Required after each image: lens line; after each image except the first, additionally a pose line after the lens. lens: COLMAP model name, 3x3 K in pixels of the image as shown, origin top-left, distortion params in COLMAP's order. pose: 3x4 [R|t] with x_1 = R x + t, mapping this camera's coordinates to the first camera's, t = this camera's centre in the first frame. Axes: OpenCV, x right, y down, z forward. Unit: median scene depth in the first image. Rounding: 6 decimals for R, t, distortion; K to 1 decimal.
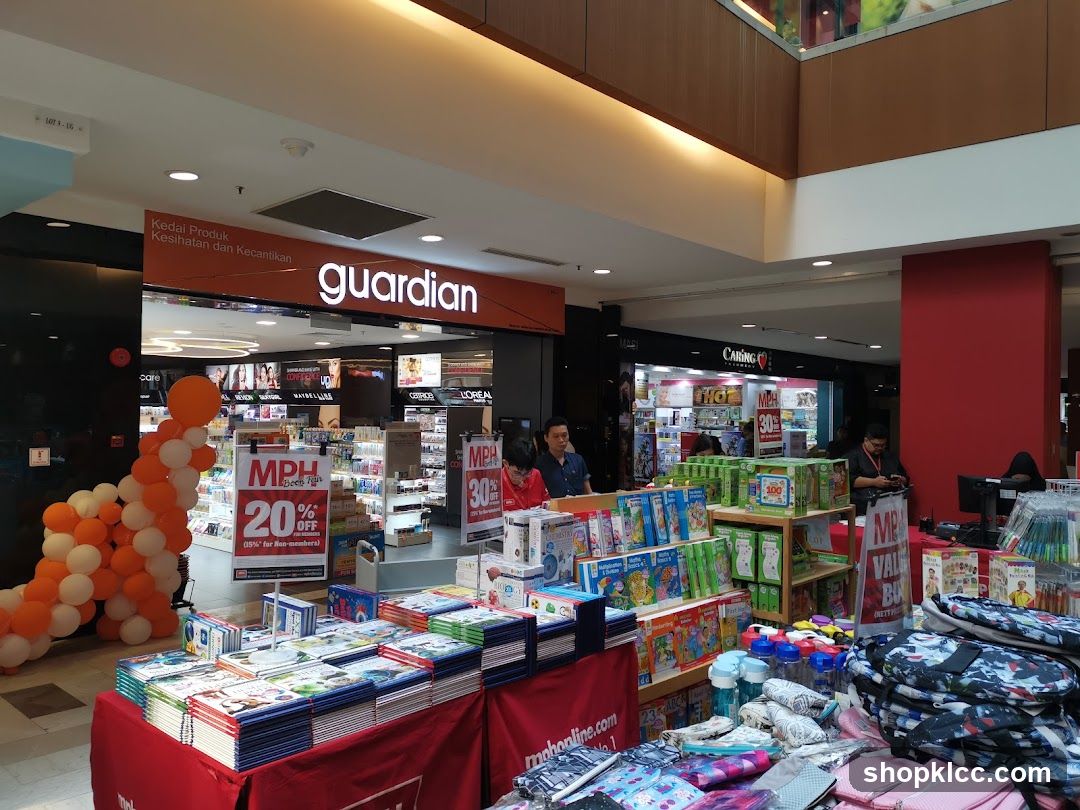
lens RADIAL K [[837.7, 0, 540.0], [0, 837.7, 405.0], [0, 0, 1]] dist [0.030796, -0.011710]
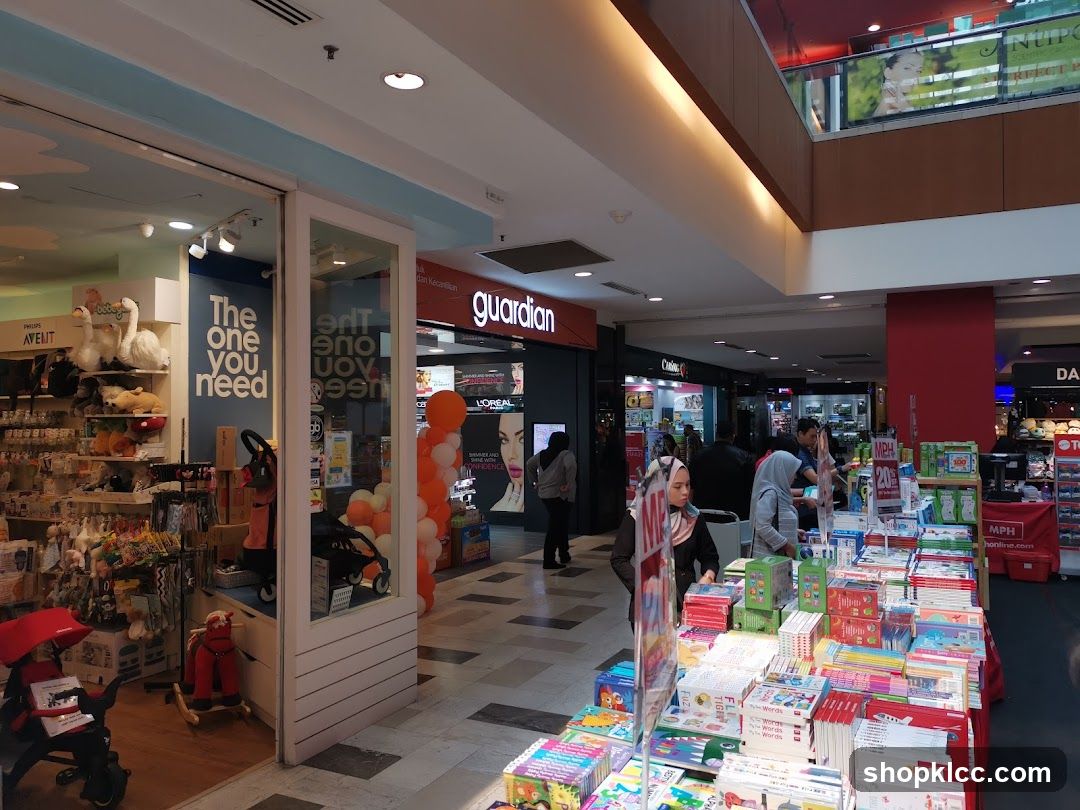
lens RADIAL K [[837.7, 0, 540.0], [0, 837.7, 405.0], [0, 0, 1]] dist [0.030796, -0.011710]
pose [[0.962326, -0.016780, 0.271381, -0.449078], [0.018777, 0.999812, -0.004764, -0.003965], [-0.271250, 0.009680, 0.962460, -0.129980]]
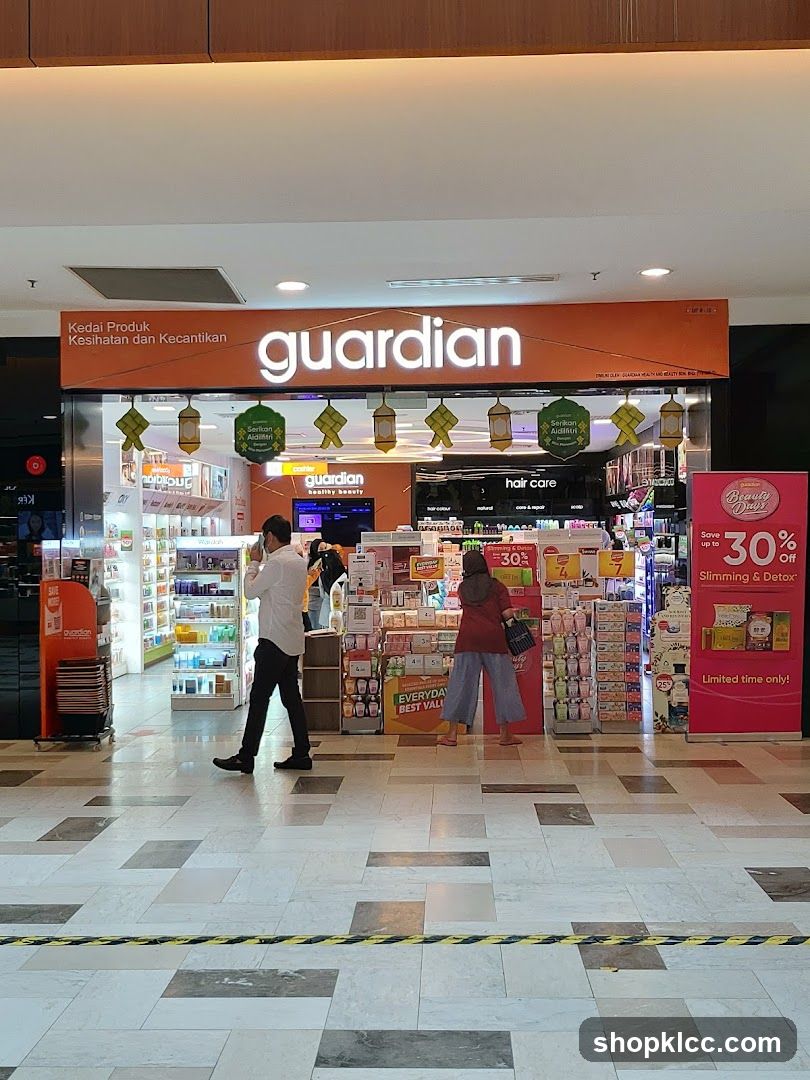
lens RADIAL K [[837.7, 0, 405.0], [0, 837.7, 540.0], [0, 0, 1]] dist [0.030796, -0.011710]
pose [[0.631320, 0.004786, -0.775507, 0.428852], [0.021104, 0.999505, 0.023348, 0.015051], [0.775235, -0.031106, 0.630907, 0.533724]]
